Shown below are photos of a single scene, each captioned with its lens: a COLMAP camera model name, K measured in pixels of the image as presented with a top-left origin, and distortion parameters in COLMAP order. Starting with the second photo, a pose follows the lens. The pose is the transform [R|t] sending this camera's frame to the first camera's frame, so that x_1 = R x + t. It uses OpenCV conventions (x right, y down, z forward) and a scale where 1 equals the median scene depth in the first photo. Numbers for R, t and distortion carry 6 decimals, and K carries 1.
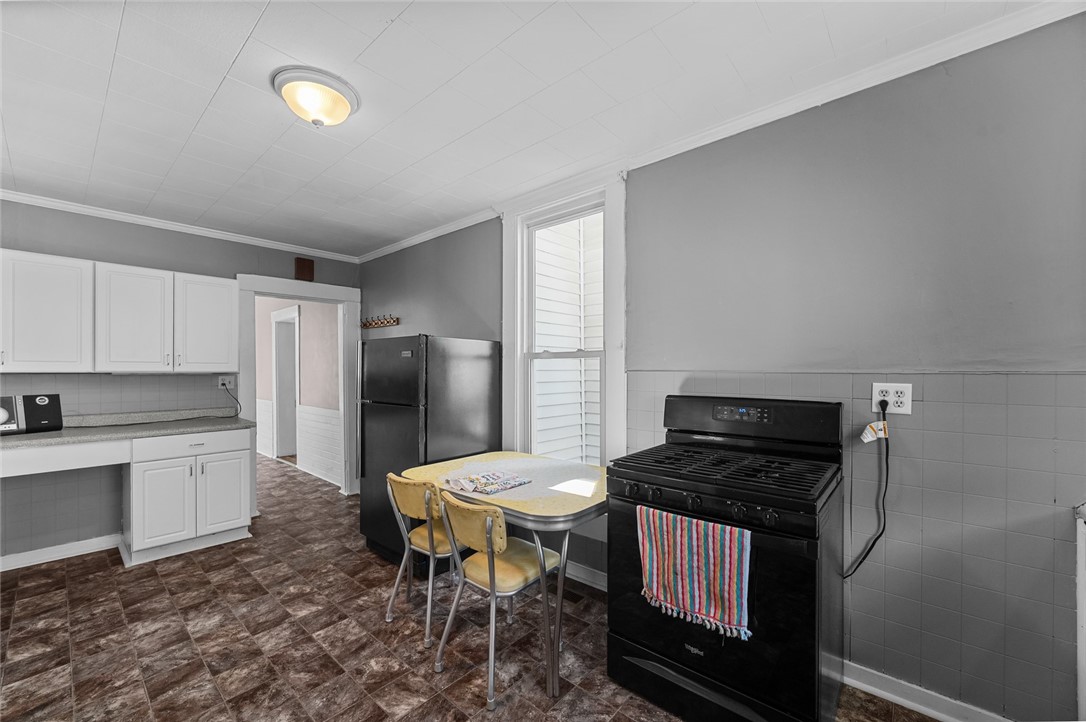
lens RADIAL K [[440.5, 0, 539.5], [0, 440.5, 370.3], [0, 0, 1]] dist [-0.001492, 0.000238]
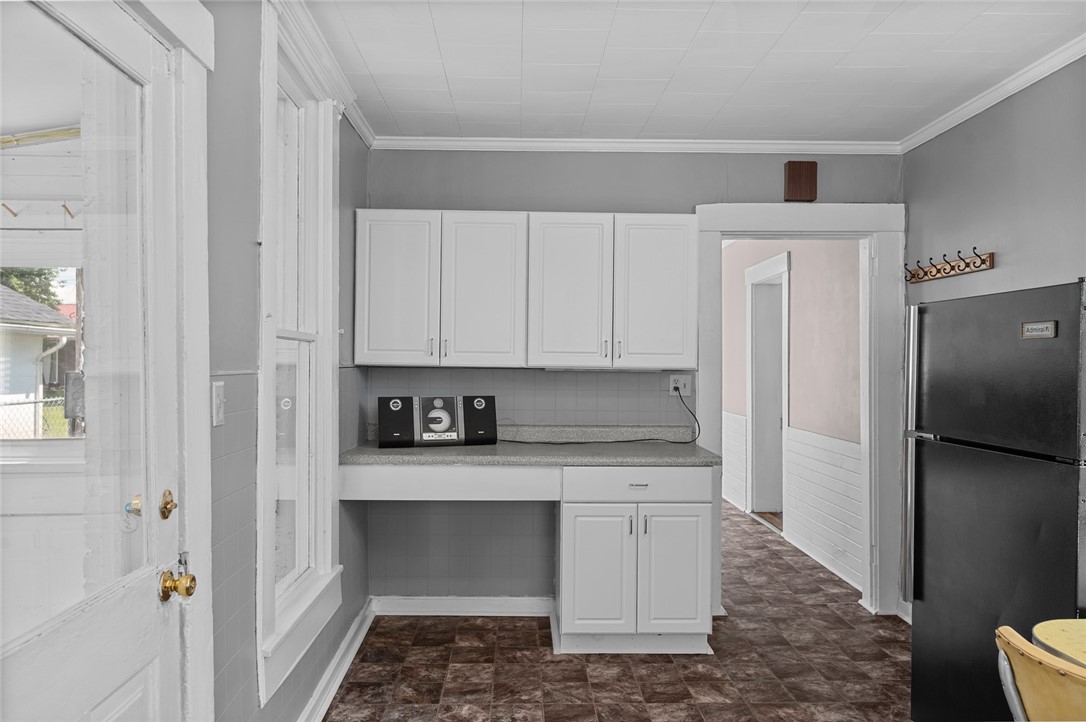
lens RADIAL K [[788.7, 0, 543.0], [0, 788.7, 361.0], [0, 0, 1]] dist [0.001151, 0.000811]
pose [[0.698563, 0.004044, -0.715537, -0.068174], [-0.009185, 0.999952, -0.003315, -0.001289], [0.715490, 0.008888, 0.698567, 0.110799]]
